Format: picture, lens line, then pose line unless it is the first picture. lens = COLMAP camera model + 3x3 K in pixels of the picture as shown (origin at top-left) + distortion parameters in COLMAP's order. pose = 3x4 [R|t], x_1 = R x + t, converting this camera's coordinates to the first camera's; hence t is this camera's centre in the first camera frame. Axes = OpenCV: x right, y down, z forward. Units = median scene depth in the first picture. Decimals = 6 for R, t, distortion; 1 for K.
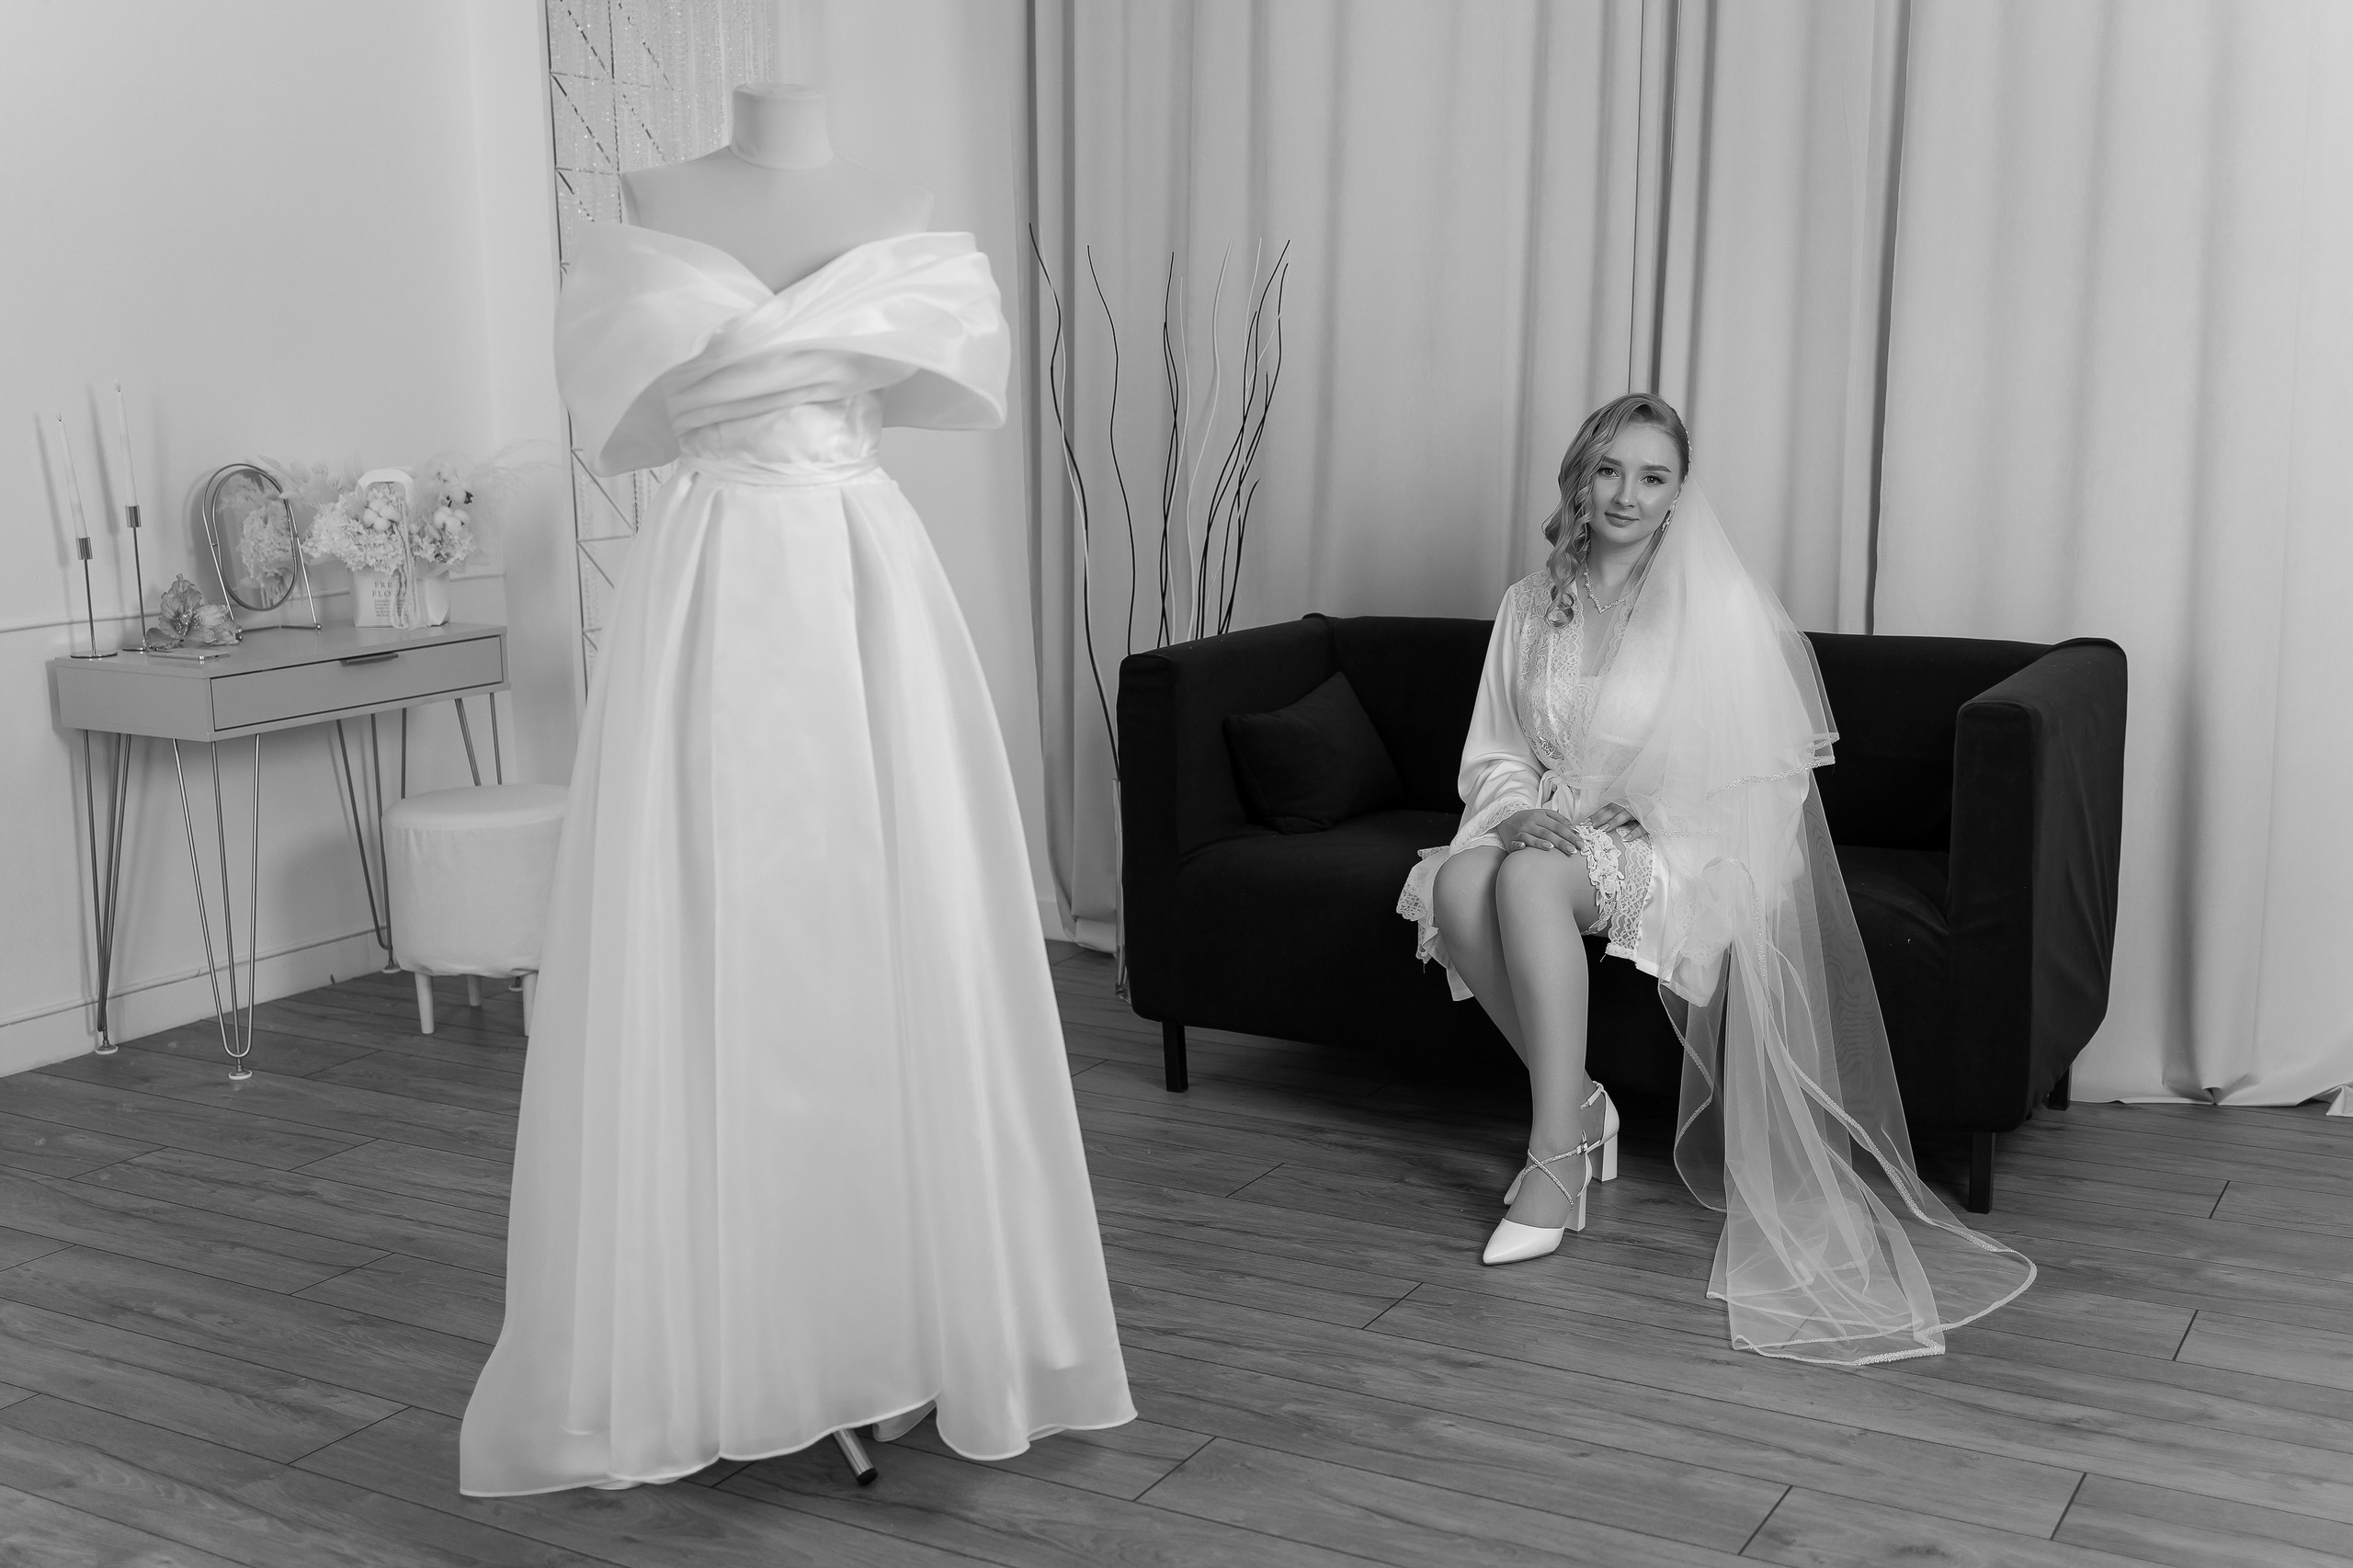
lens RADIAL K [[2227.4, 0, 1176.5], [0, 2227.4, 784.0], [0, 0, 1]] dist [-0.050096, -0.010710]
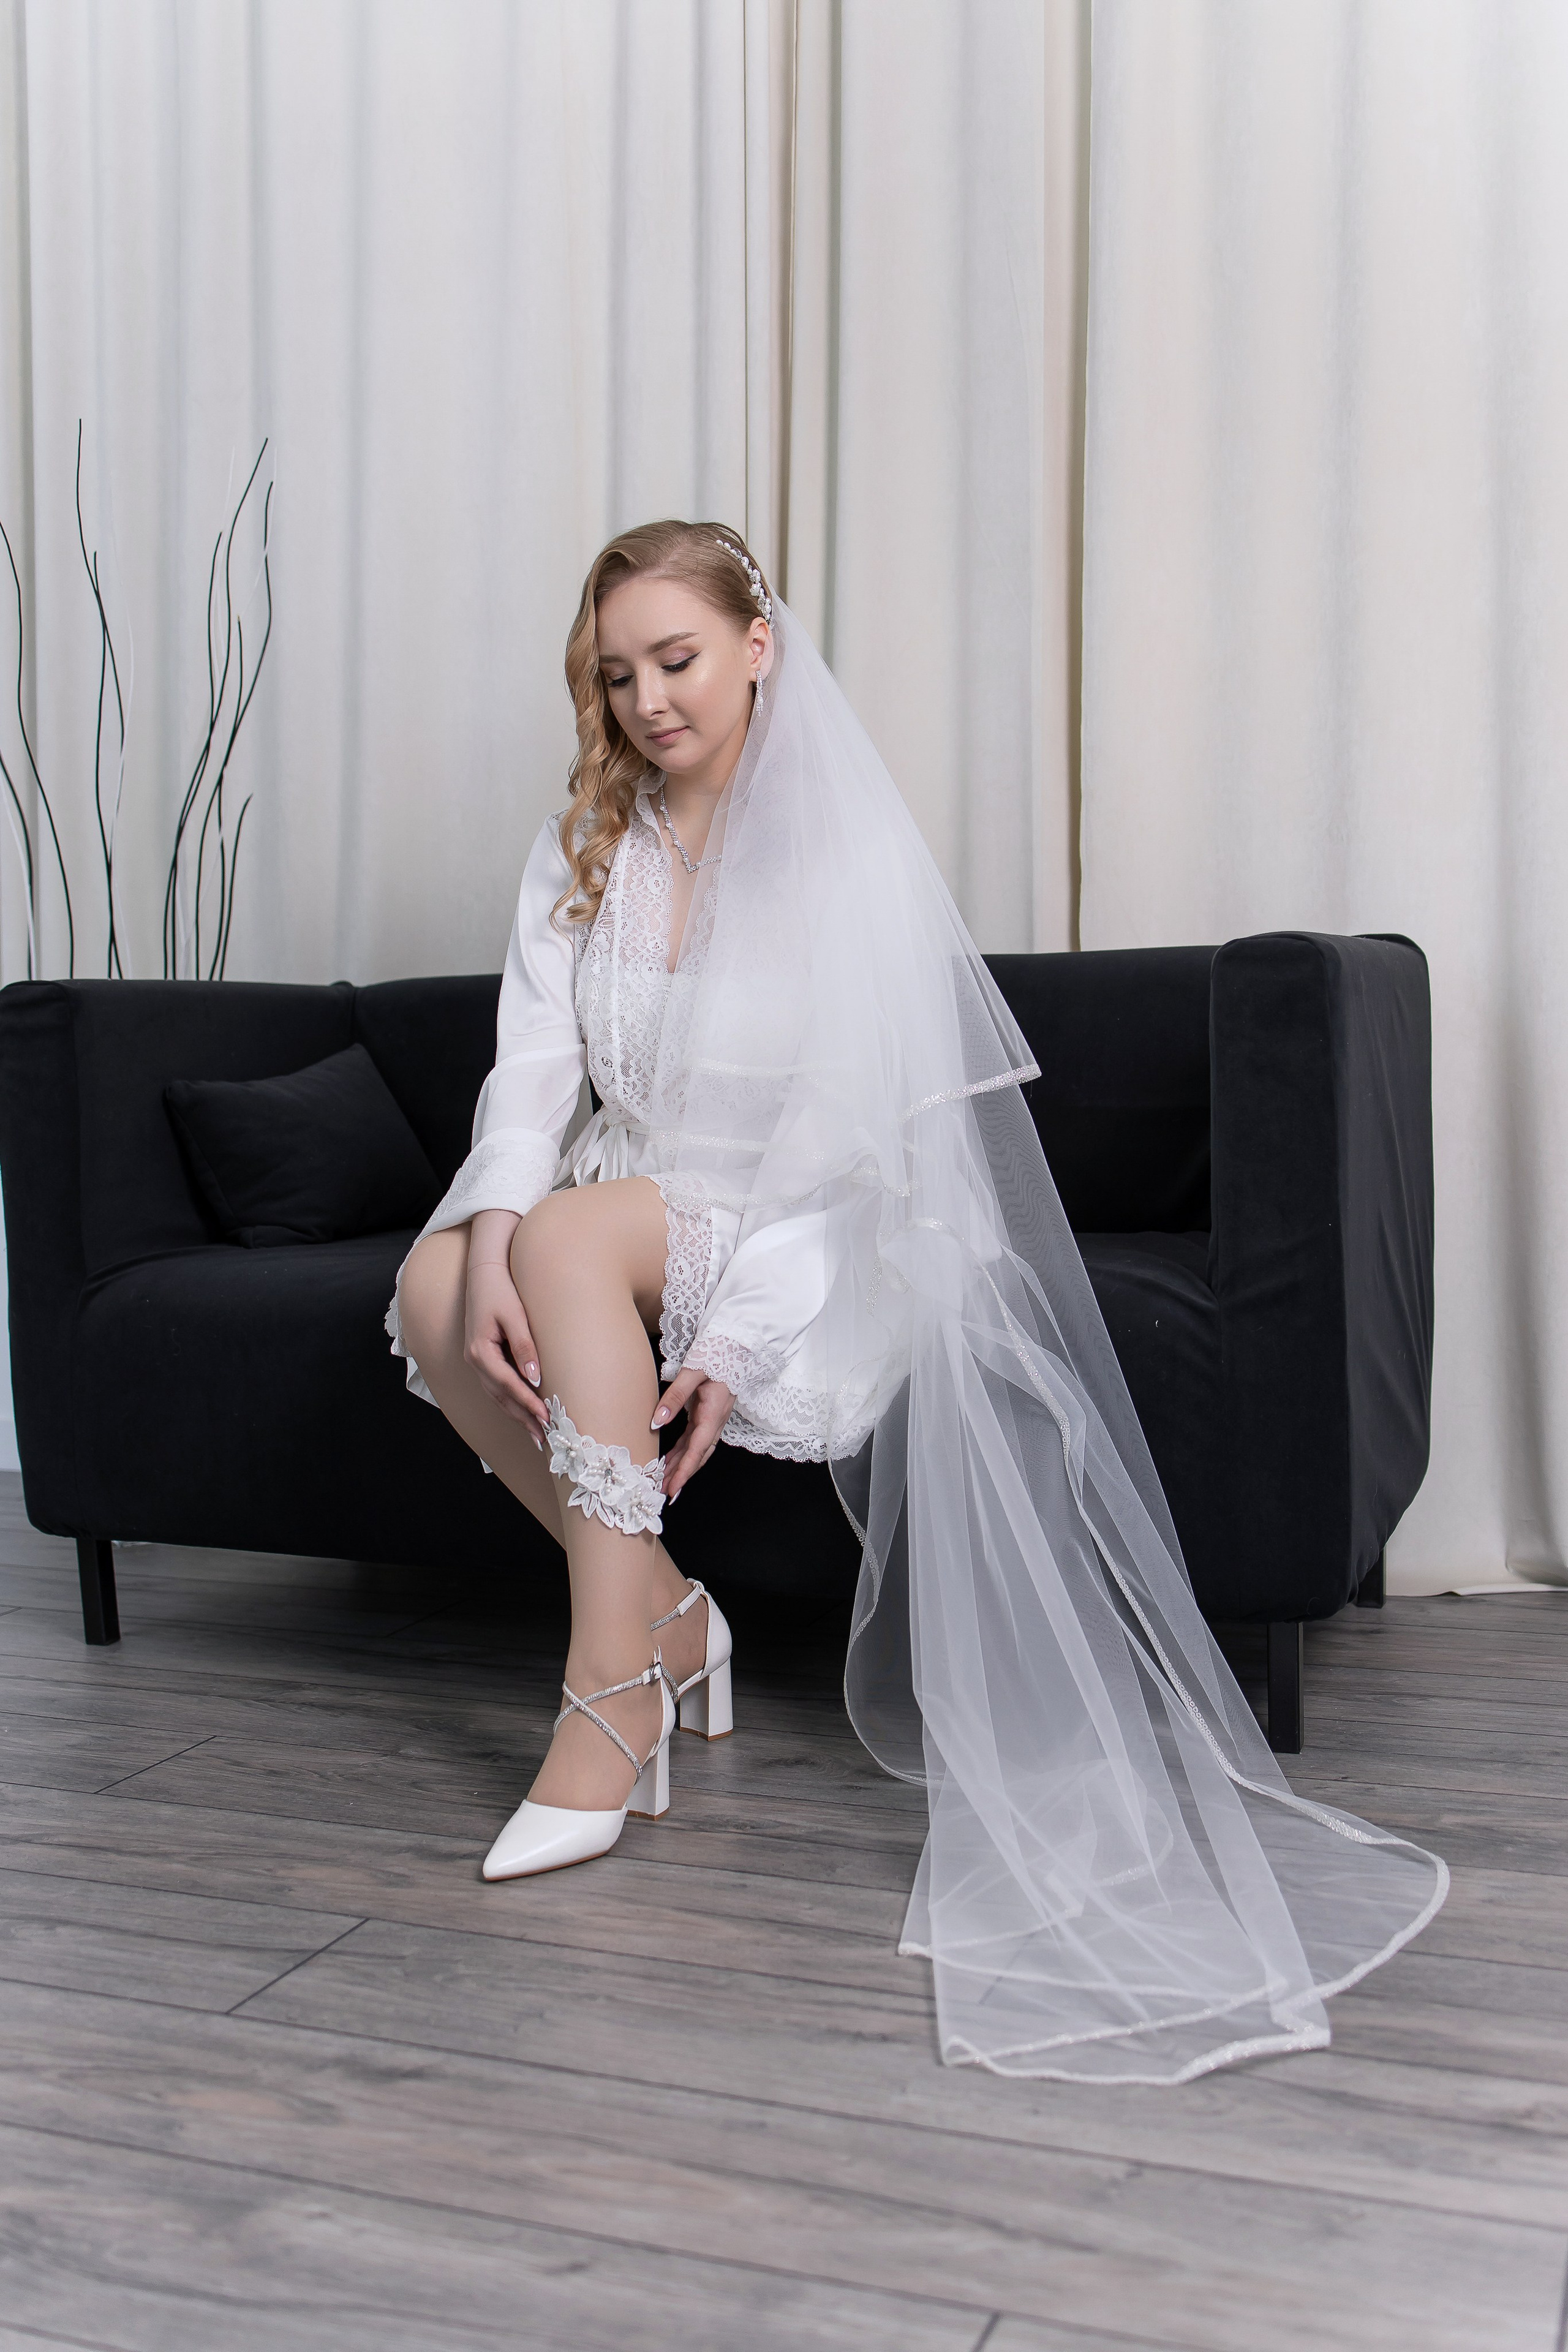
lens RADIAL K [[2243.7, 0, 717.2], [0, 2243.7, 1172.6], [0, 0, 1]] dist [-0.018812, -0.007952]
pose [[0.989849, -0.019938, 0.140721, 0.117828], [0.033864, 0.994681, -0.097272, 0.088837], [-0.138033, 0.101050, 0.985259, 0.384363]]
